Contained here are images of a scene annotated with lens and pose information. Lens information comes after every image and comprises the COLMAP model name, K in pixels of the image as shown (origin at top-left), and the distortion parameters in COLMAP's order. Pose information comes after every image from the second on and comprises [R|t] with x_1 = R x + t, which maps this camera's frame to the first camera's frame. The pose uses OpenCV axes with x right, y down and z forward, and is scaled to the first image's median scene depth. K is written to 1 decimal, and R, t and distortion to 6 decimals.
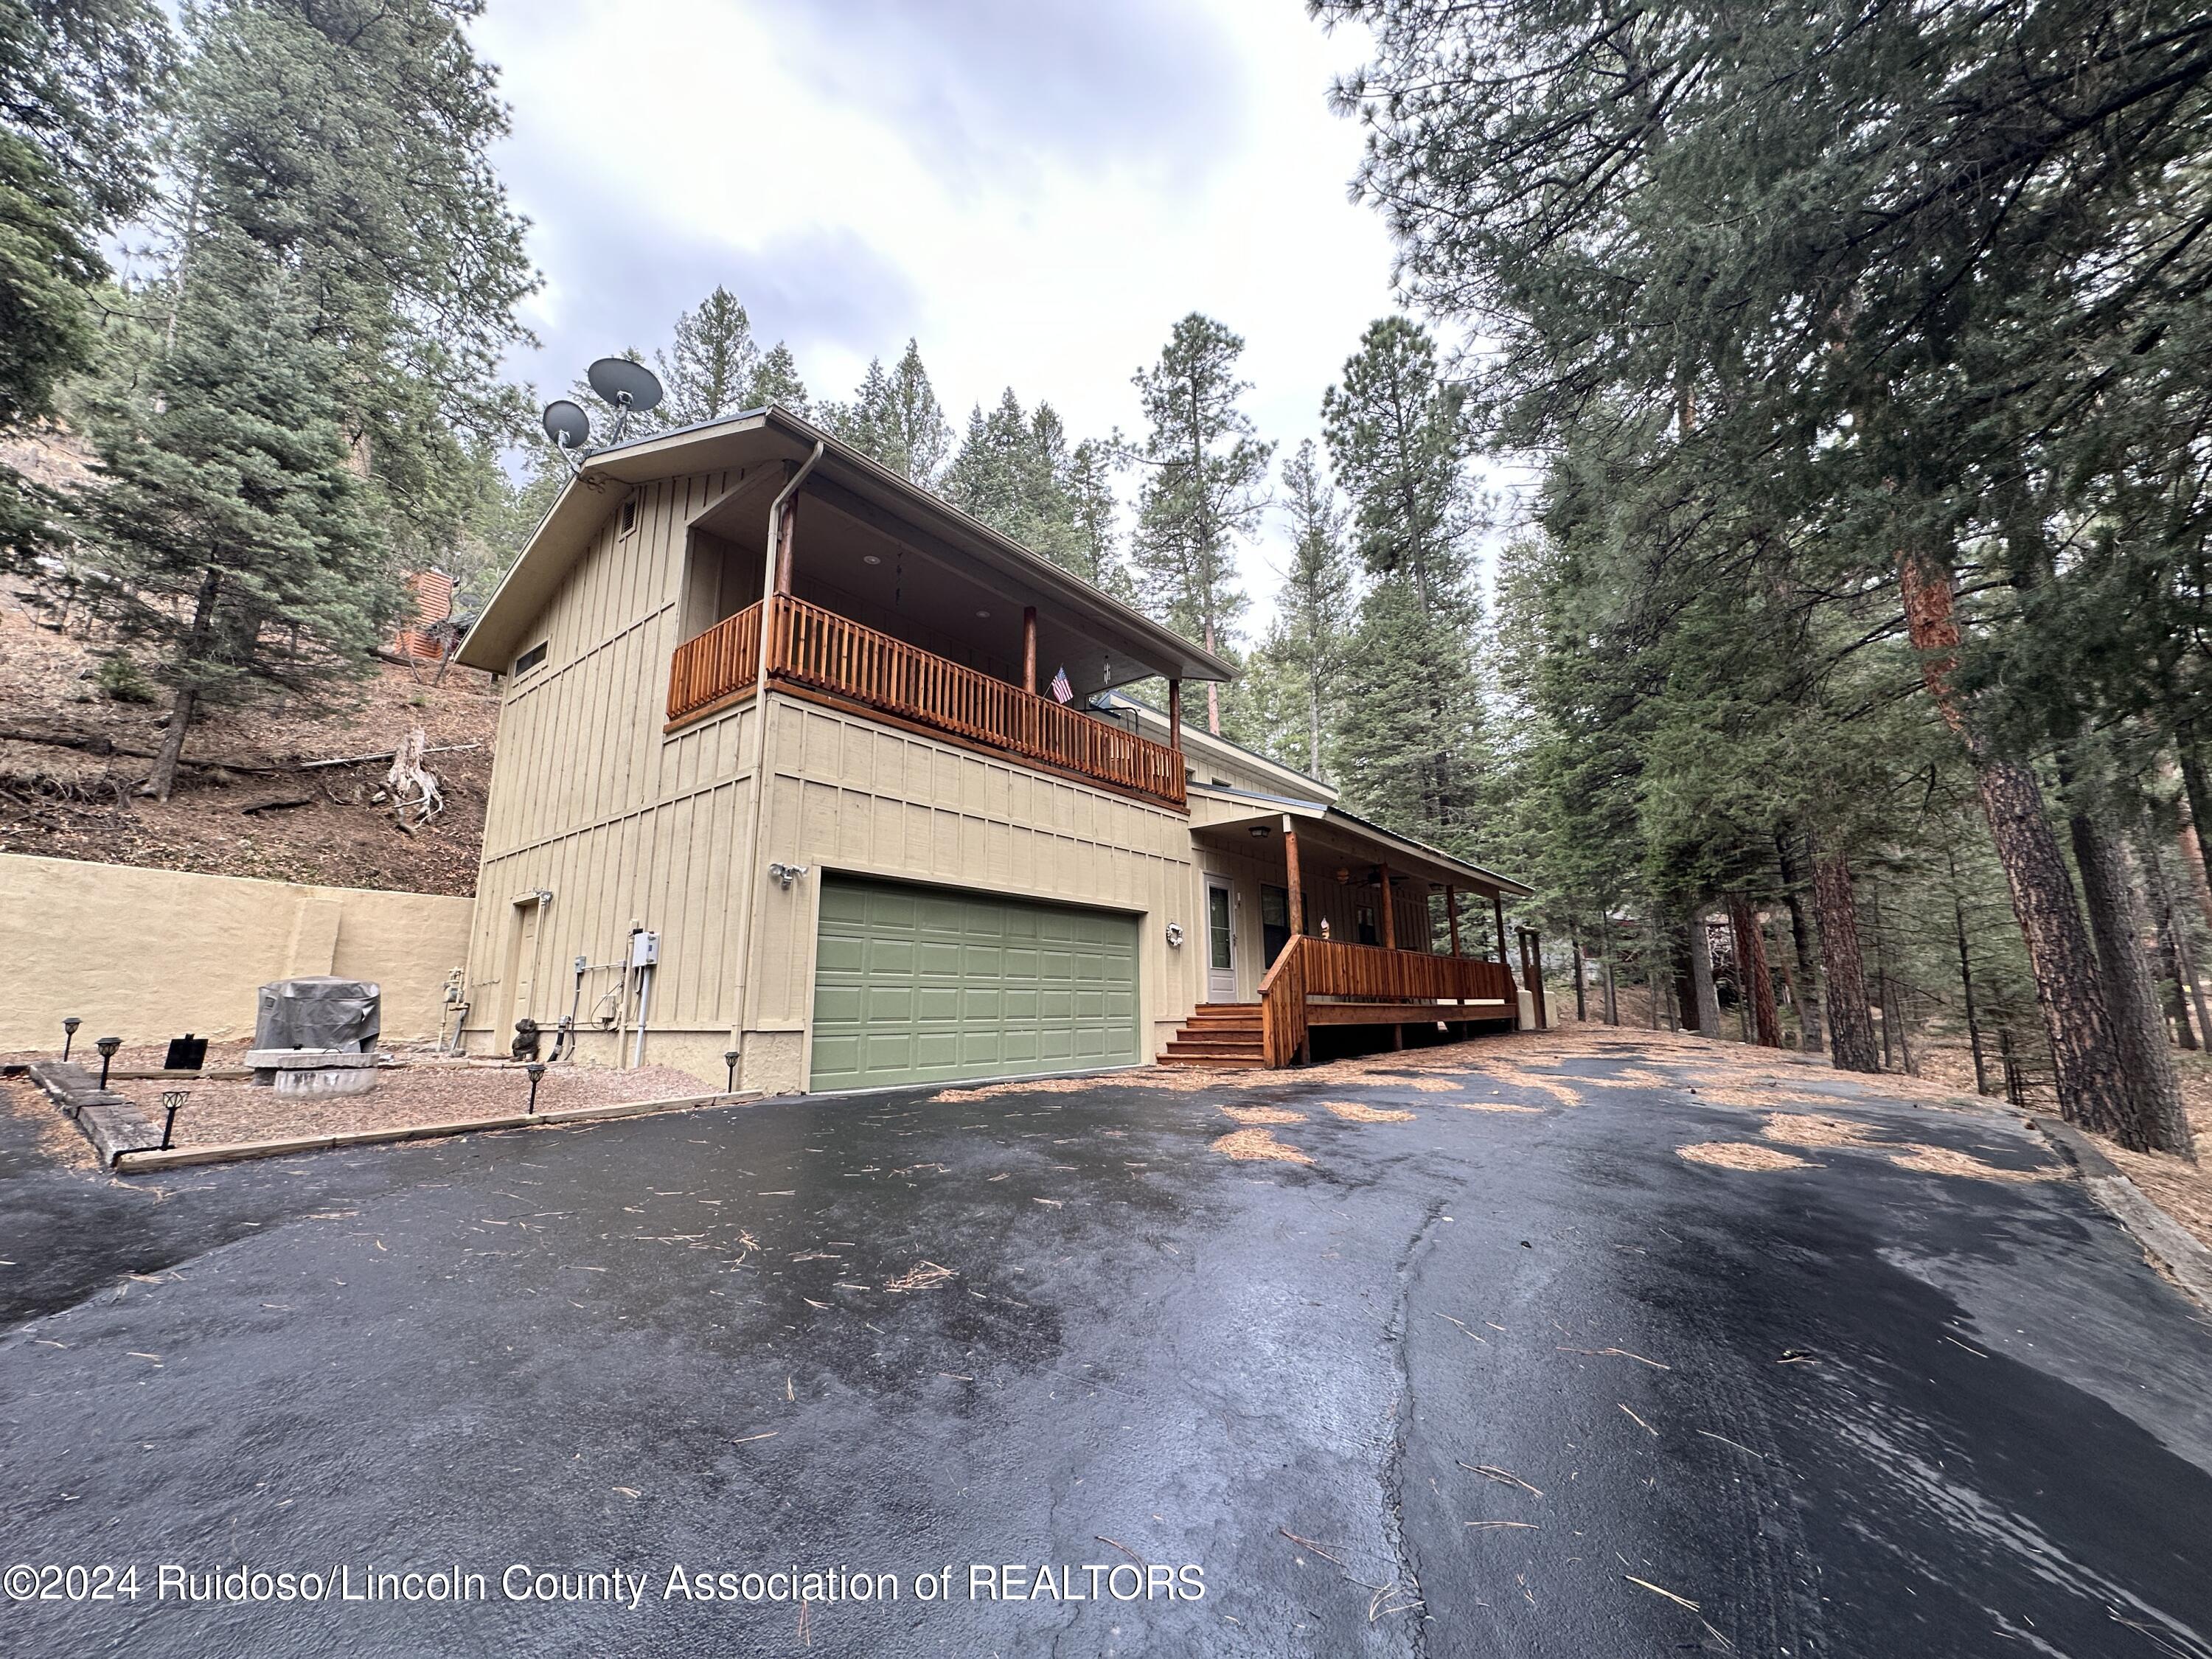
lens RADIAL K [[883.2, 0, 1099.7], [0, 883.2, 828.2], [0, 0, 1]] dist [-0.001093, -0.000221]
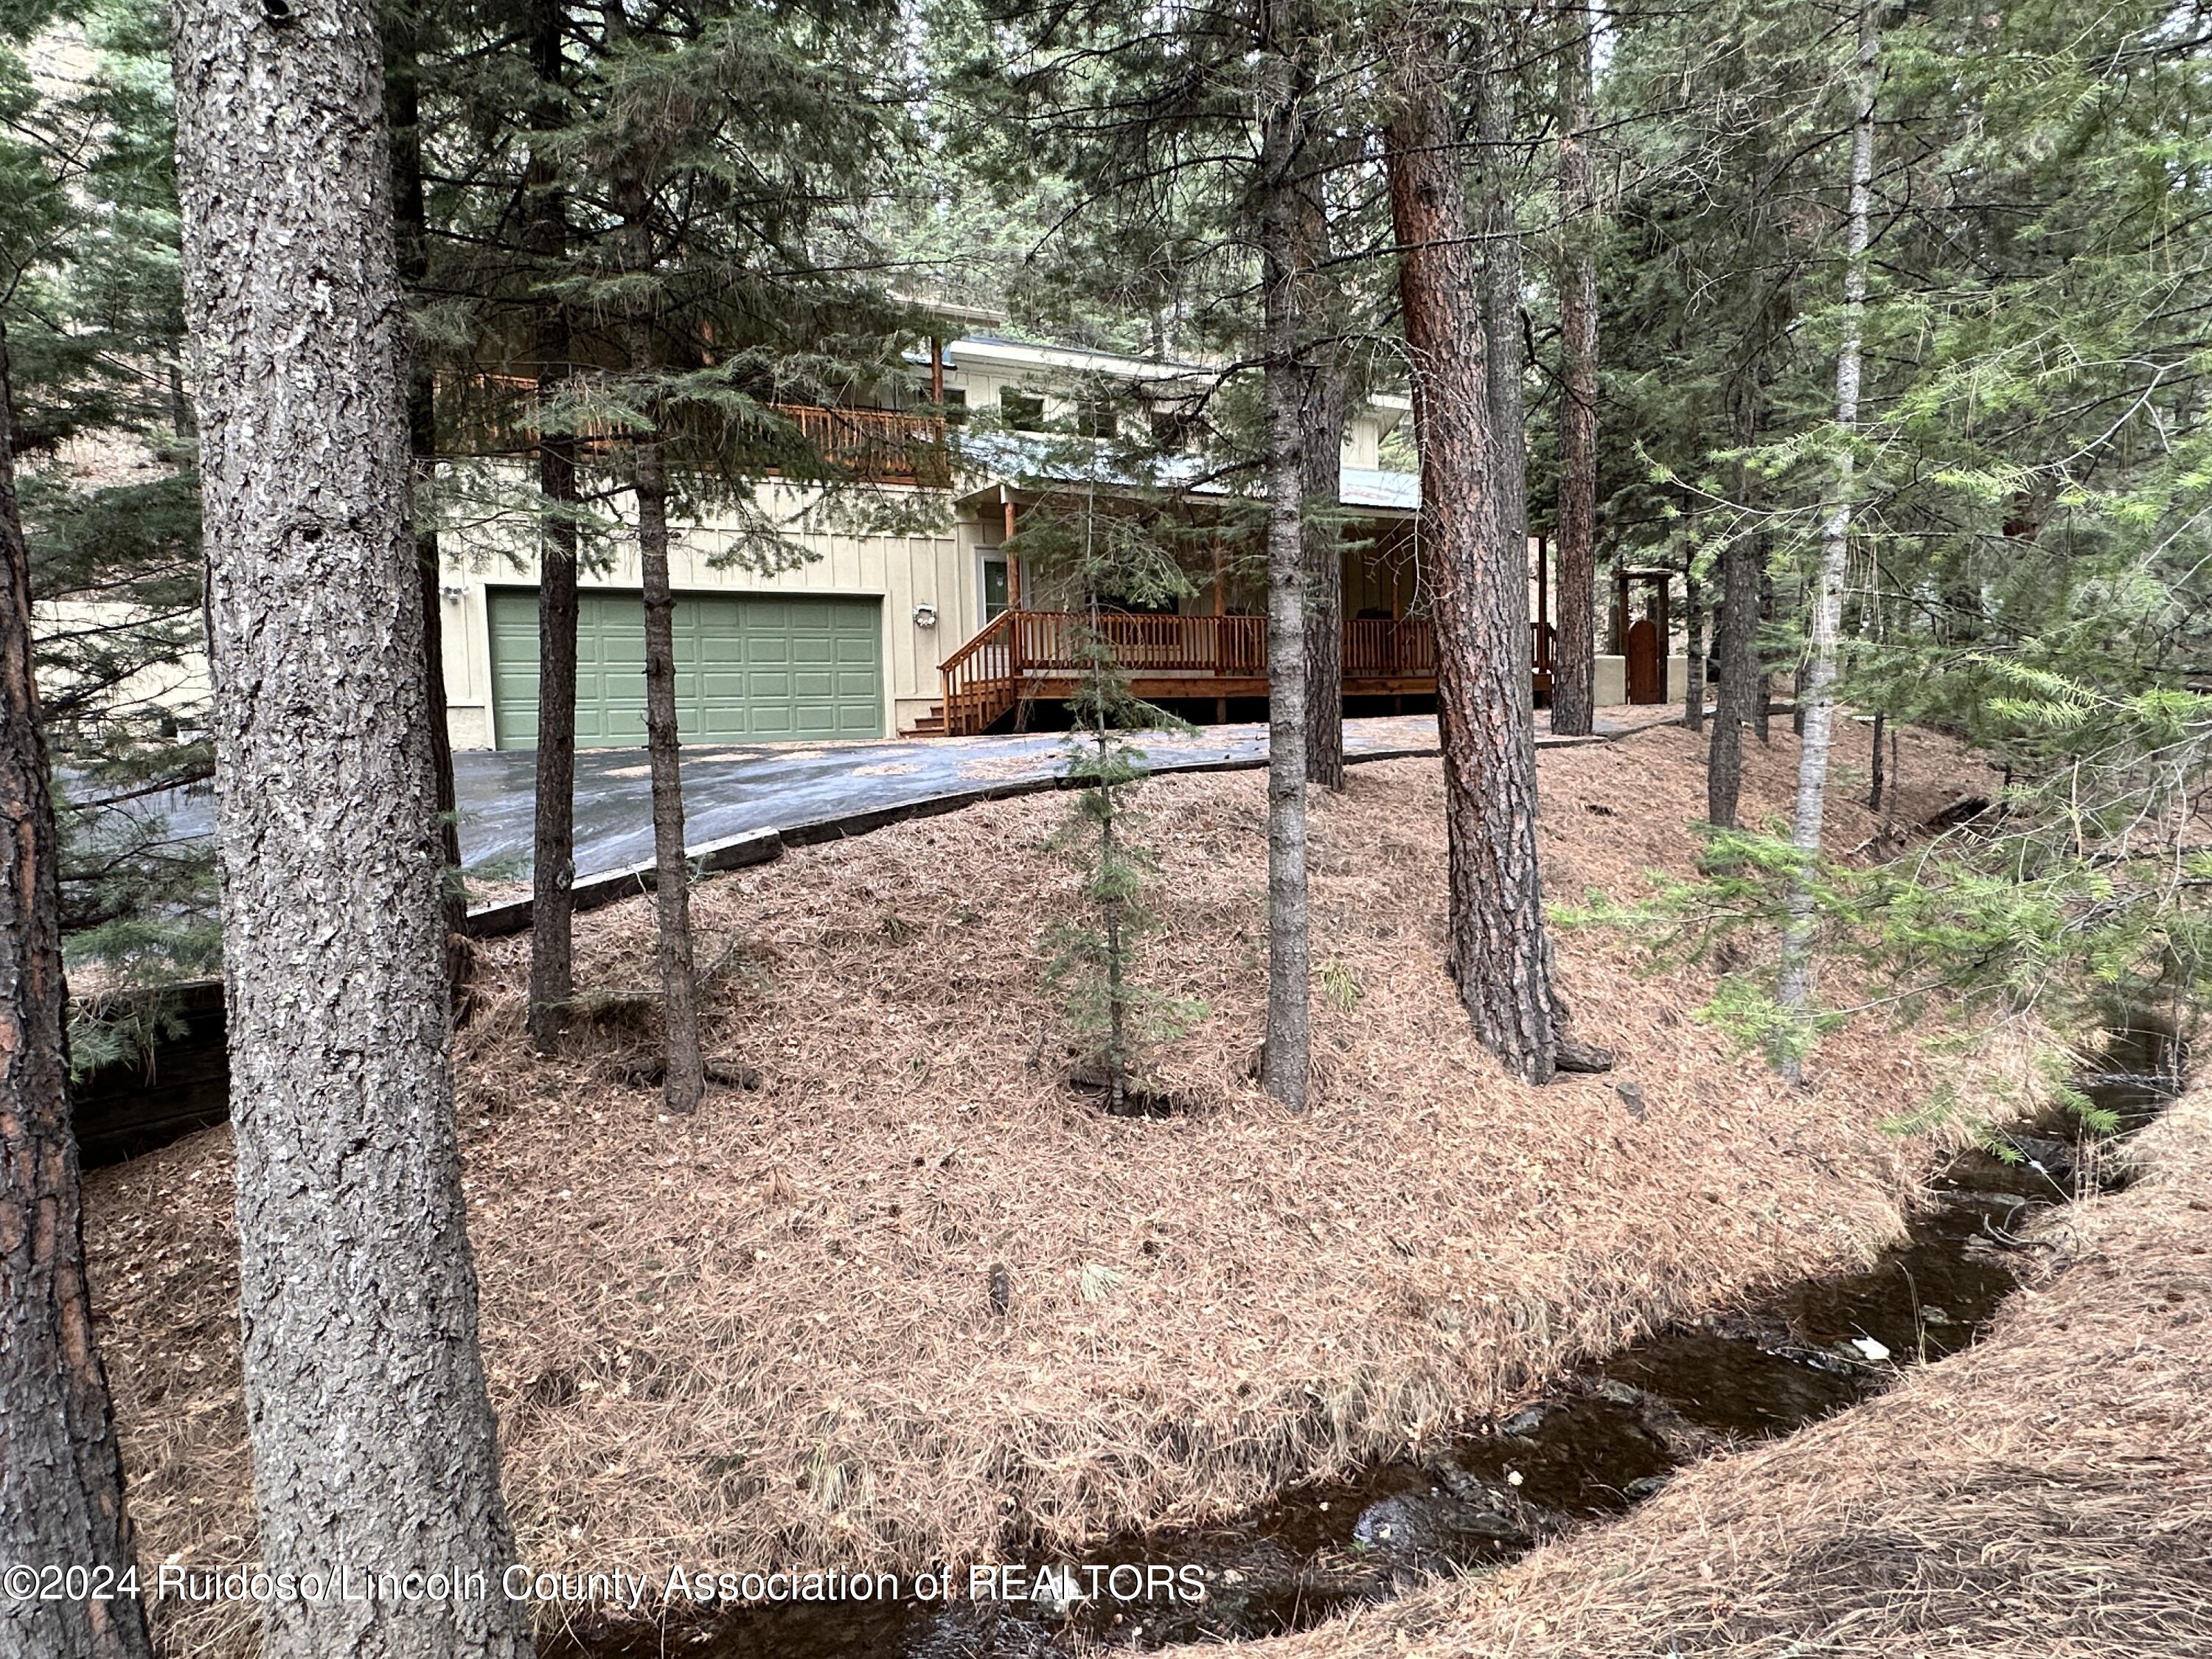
lens RADIAL K [[1332.6, 0, 1107.1], [0, 1332.6, 840.7], [0, 0, 1]] dist [-0.000465, -0.000392]
pose [[0.934094, 0.011401, -0.356846, 0.836756], [0.093824, 0.956522, 0.276156, -0.034797], [0.344479, -0.291436, 0.892412, -0.373473]]
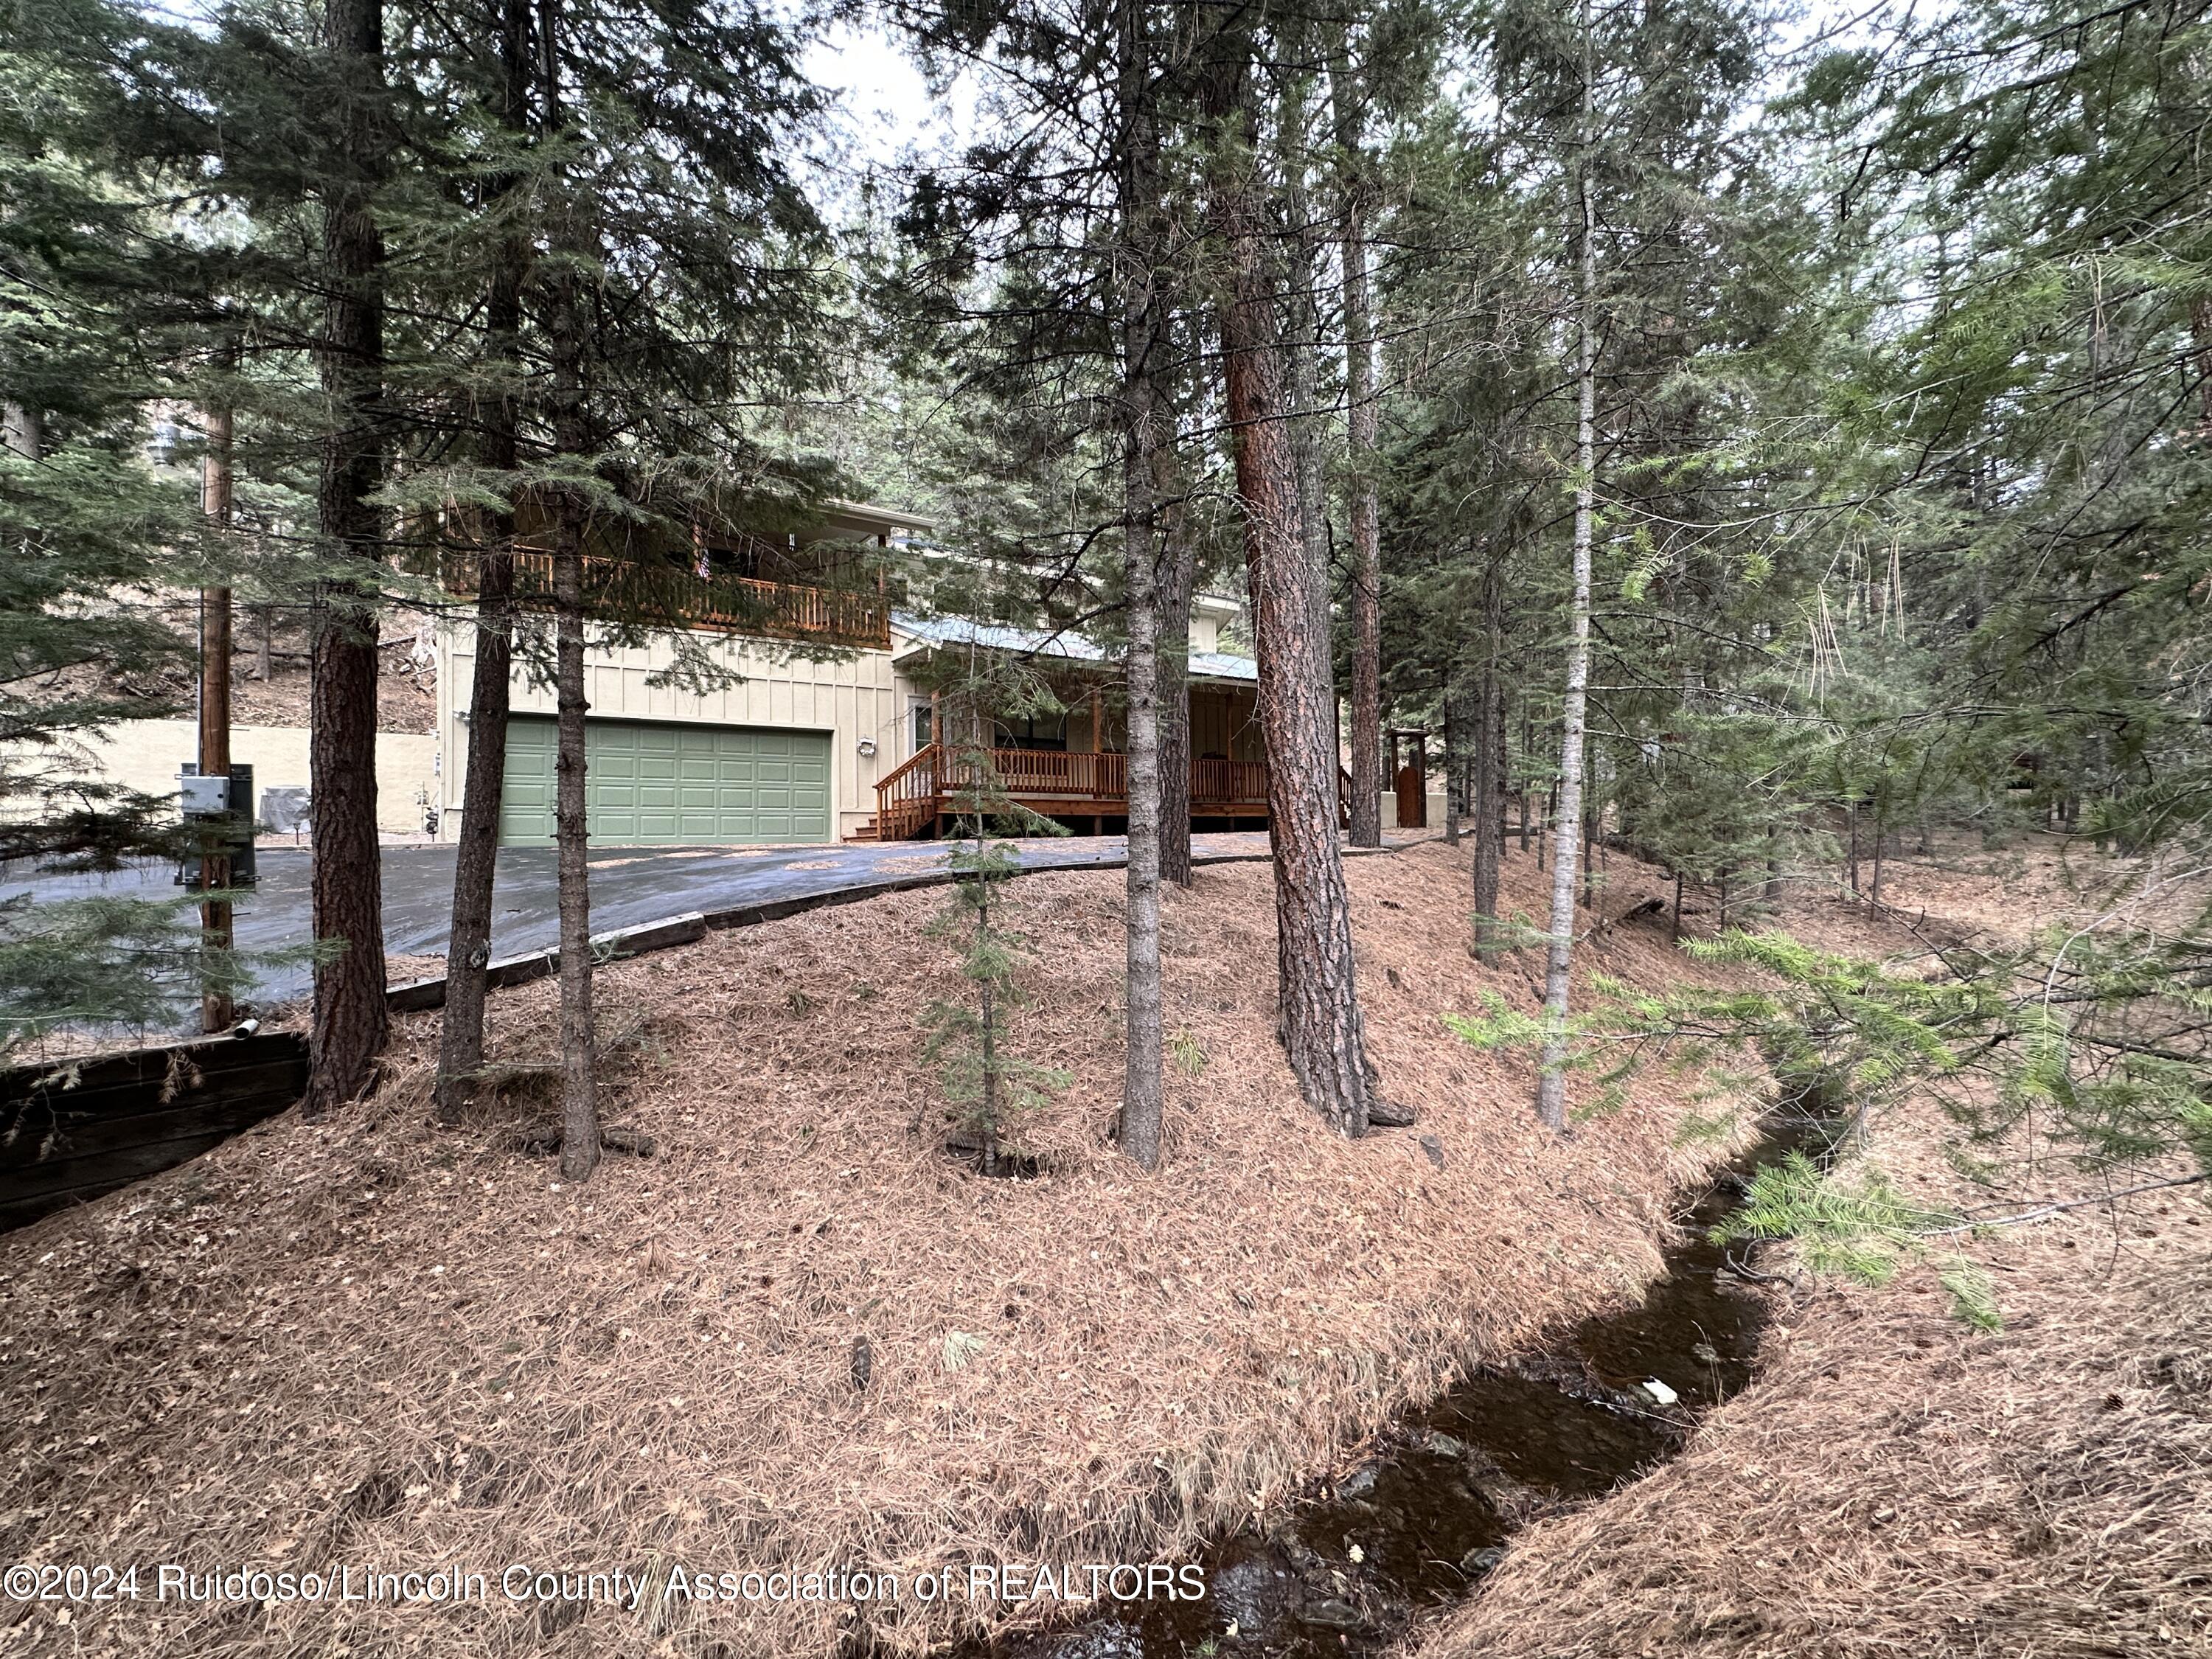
lens RADIAL K [[970.6, 0, 1108.5], [0, 970.6, 832.7], [0, 0, 1]] dist [-0.001160, 0.000010]
pose [[0.962532, -0.006821, -0.271081, 0.816769], [0.060505, 0.979884, 0.190178, -0.004798], [0.264330, -0.199454, 0.943582, -0.273868]]
